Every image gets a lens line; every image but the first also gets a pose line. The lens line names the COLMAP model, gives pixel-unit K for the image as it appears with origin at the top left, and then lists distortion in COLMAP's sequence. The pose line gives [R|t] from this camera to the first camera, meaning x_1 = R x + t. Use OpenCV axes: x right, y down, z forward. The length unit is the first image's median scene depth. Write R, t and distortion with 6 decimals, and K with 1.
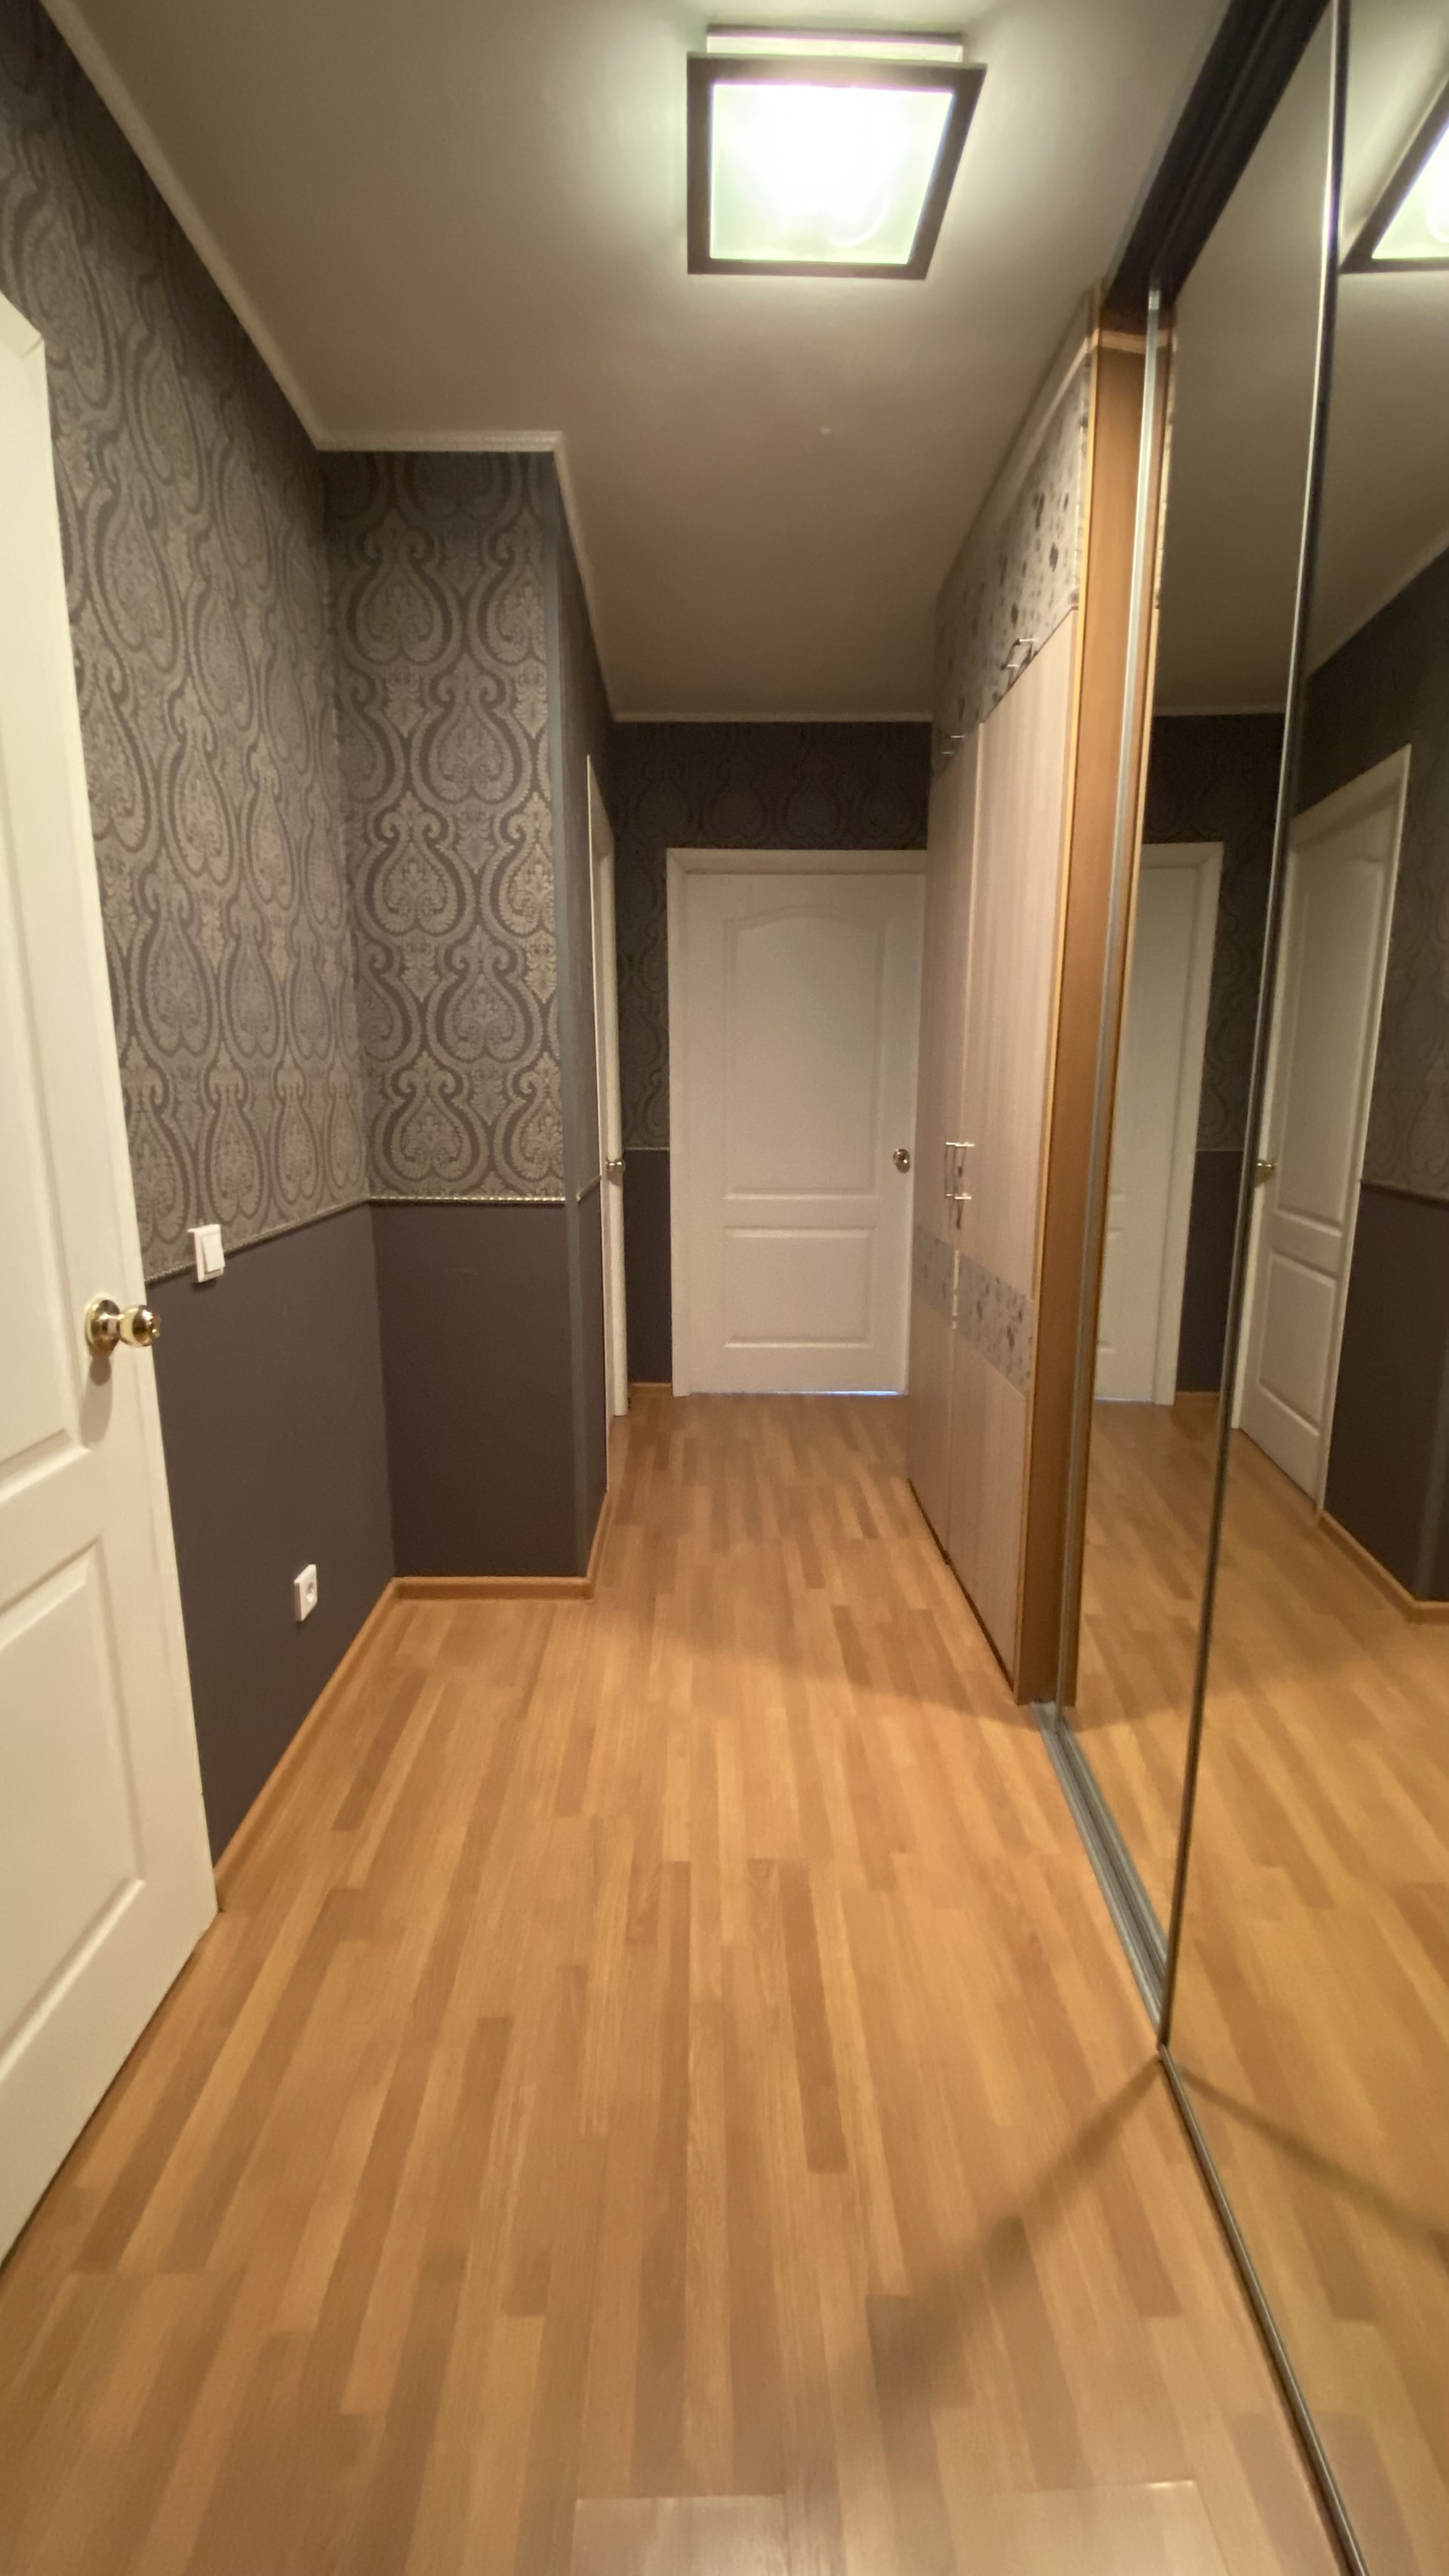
lens RADIAL K [[1065.3, 0, 724.5], [0, 1065.3, 1288.0], [0, 0, 1]] dist [0.052492, -0.047050]
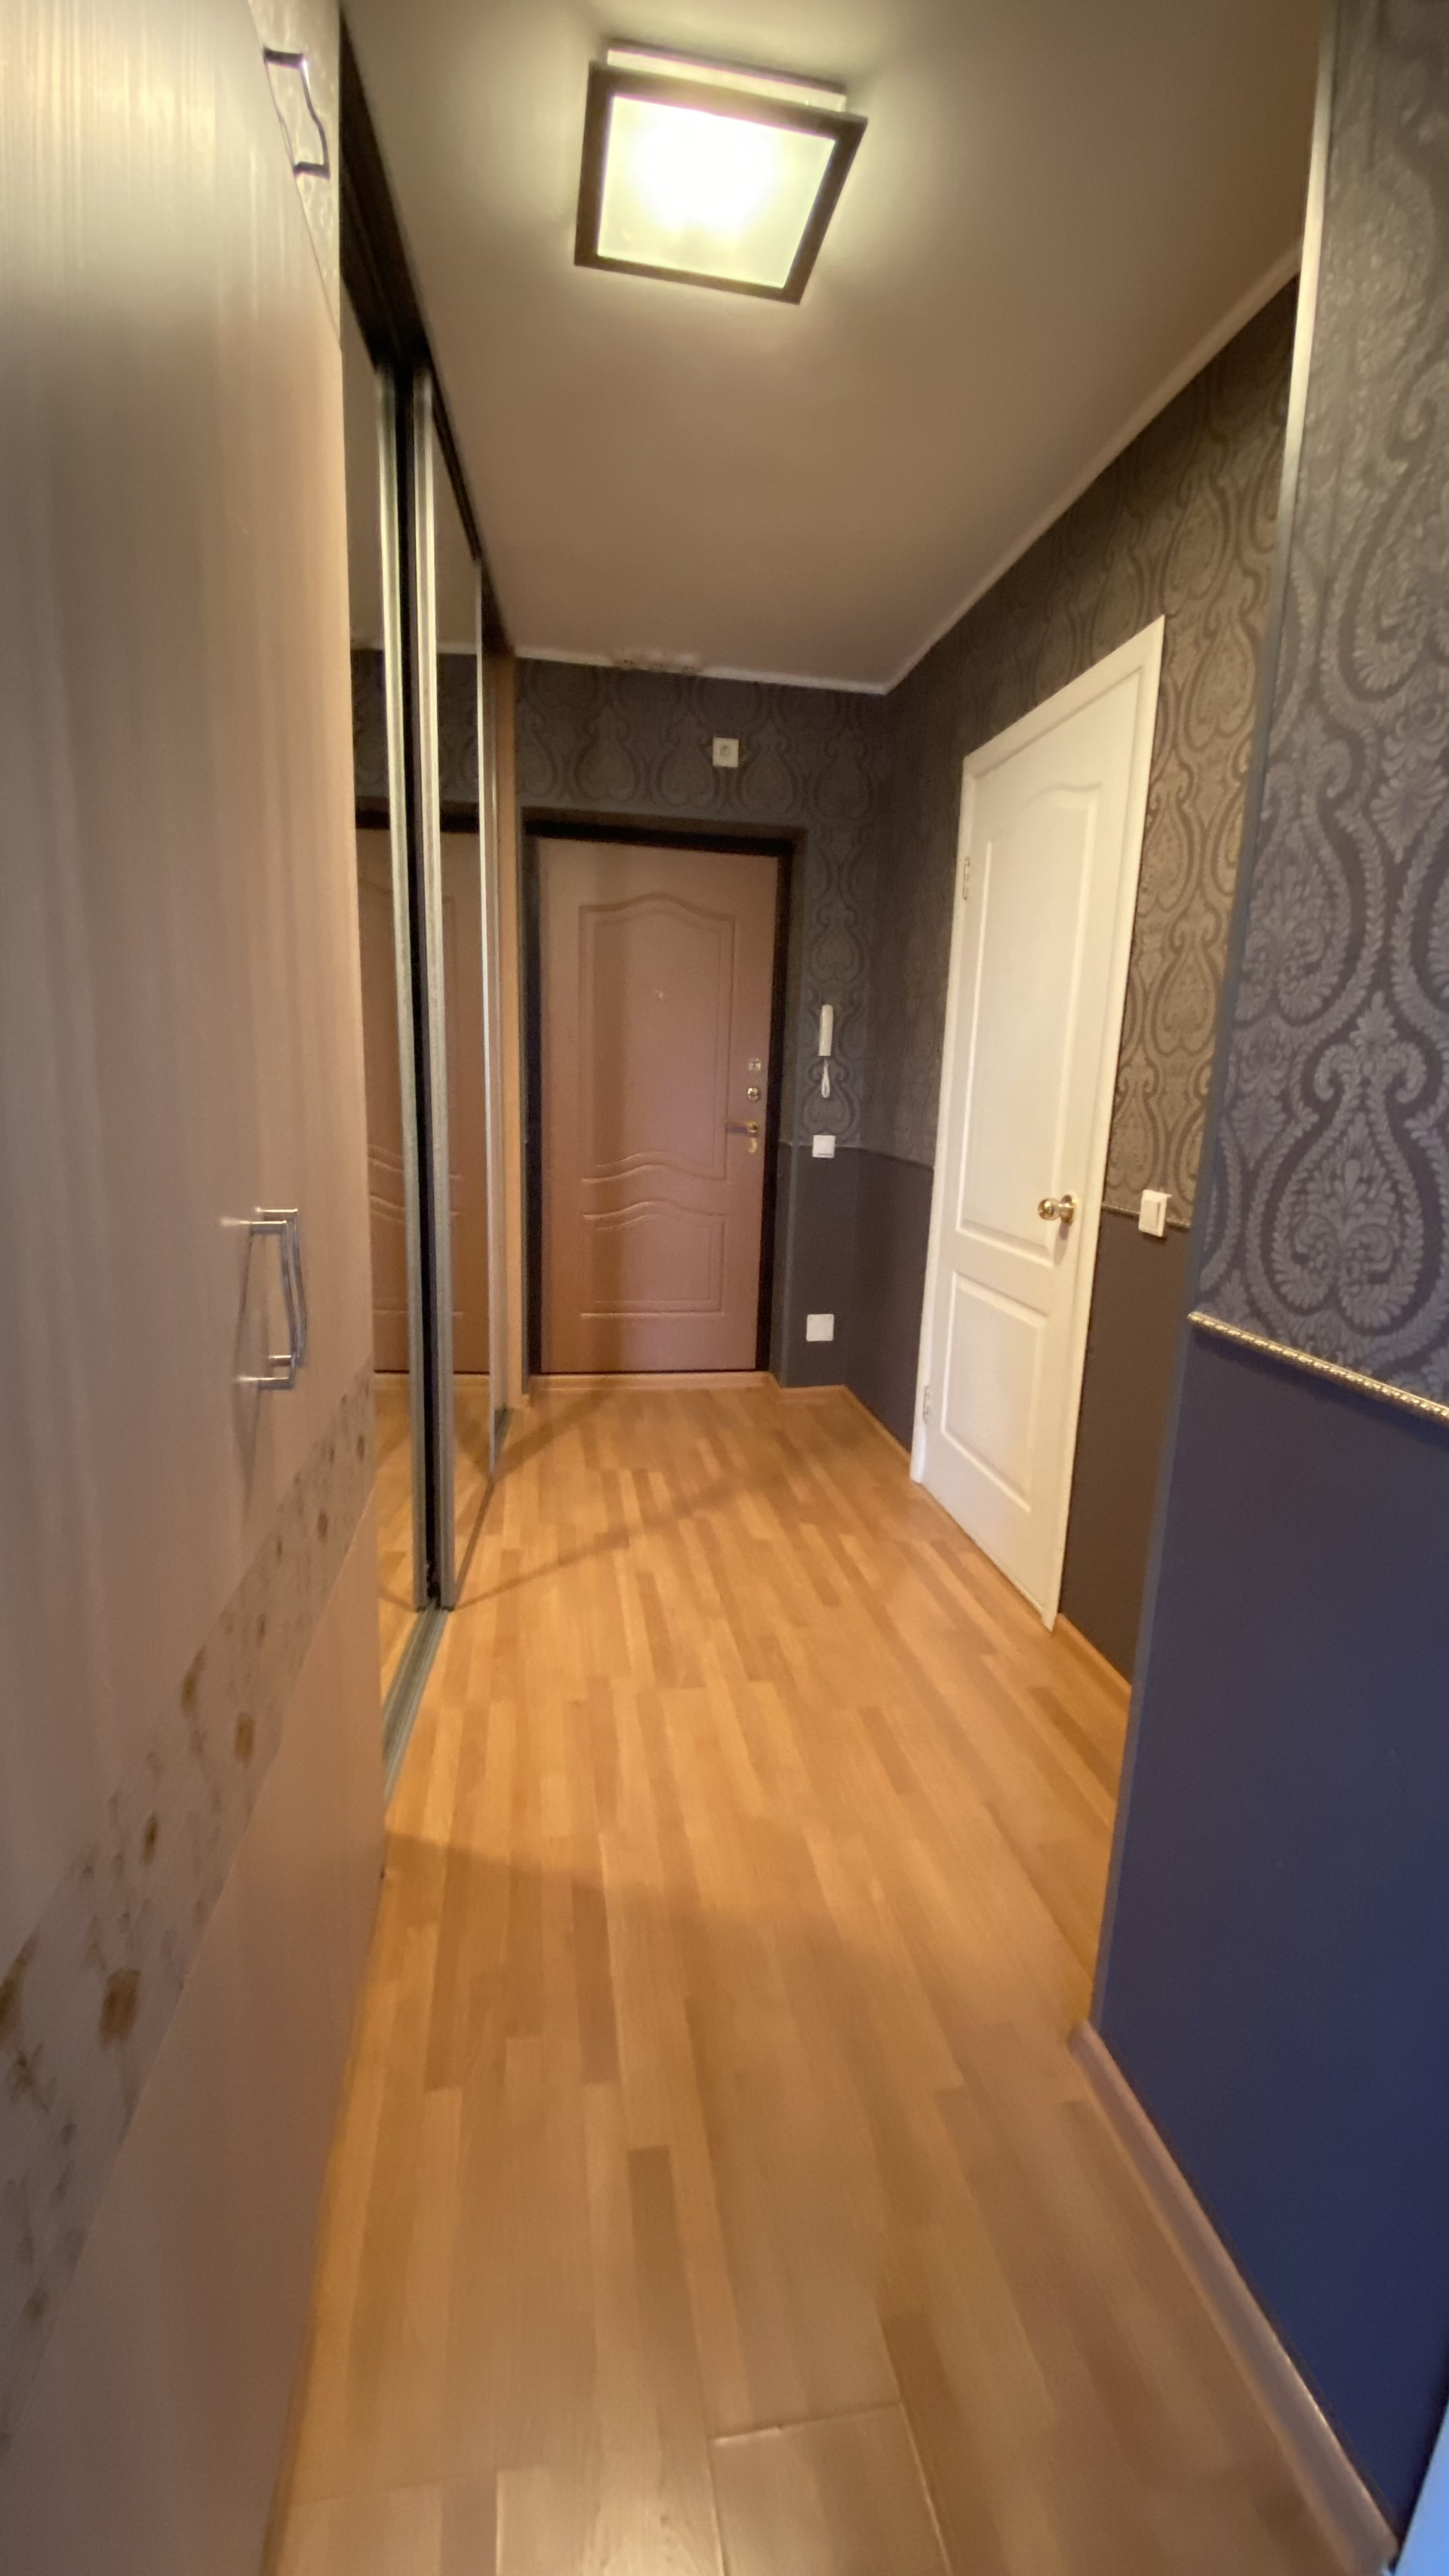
lens RADIAL K [[1065.3, 0, 724.5], [0, 1065.3, 1288.0], [0, 0, 1]] dist [0.052492, -0.047050]
pose [[-0.987811, -0.006191, -0.155532, 0.205355], [-0.065784, 0.922191, 0.381098, -0.388940], [0.141071, 0.386684, -0.911358, 2.066707]]
